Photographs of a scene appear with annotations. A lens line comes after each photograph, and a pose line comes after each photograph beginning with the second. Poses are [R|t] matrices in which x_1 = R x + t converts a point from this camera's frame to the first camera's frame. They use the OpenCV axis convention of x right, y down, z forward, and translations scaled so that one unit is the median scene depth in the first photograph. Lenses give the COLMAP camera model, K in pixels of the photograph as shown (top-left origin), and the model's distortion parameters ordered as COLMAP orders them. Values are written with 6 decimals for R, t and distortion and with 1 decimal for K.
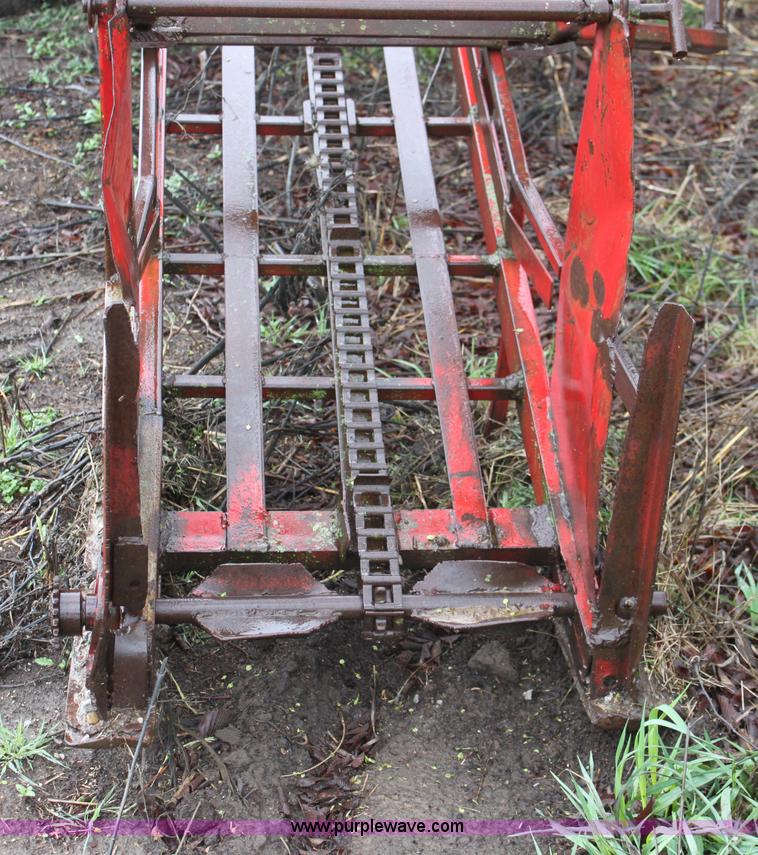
lens RADIAL K [[2017.8, 0, 360.6], [0, 2017.8, 427.4], [0, 0, 1]] dist [-0.021257, 0.146732]
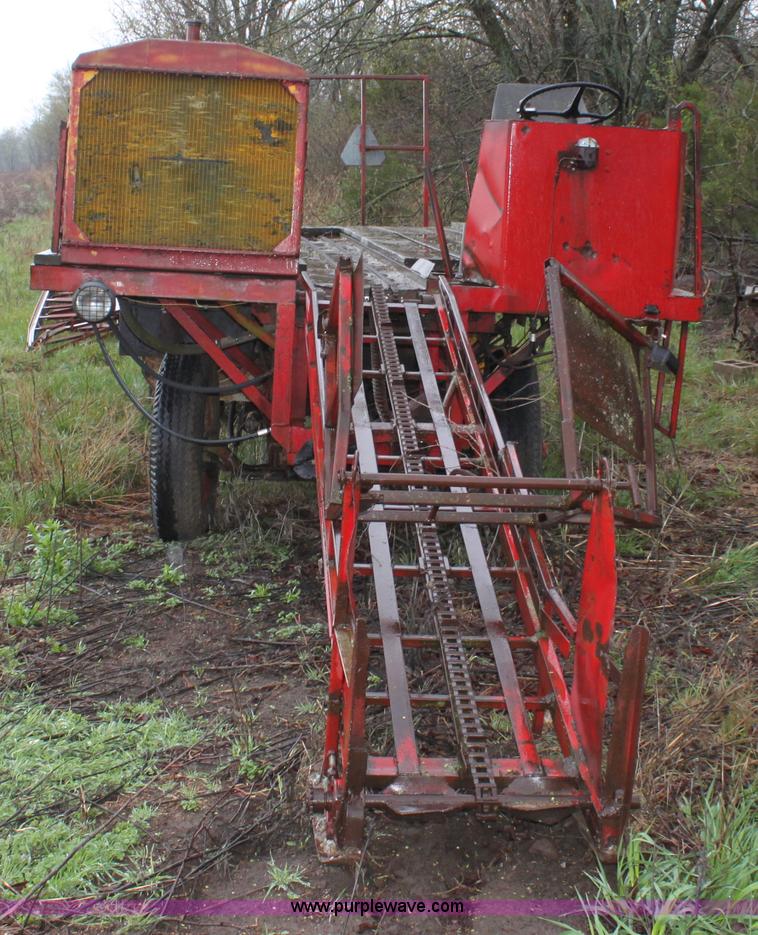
lens RADIAL K [[1919.3, 0, 379.0], [0, 1919.3, 467.5], [0, 0, 1]] dist [-0.086173, 0.125627]
pose [[0.999455, 0.011271, 0.031017, -0.124392], [-0.001880, 0.957789, -0.287466, 0.258581], [-0.032948, 0.287251, 0.957289, -0.647977]]
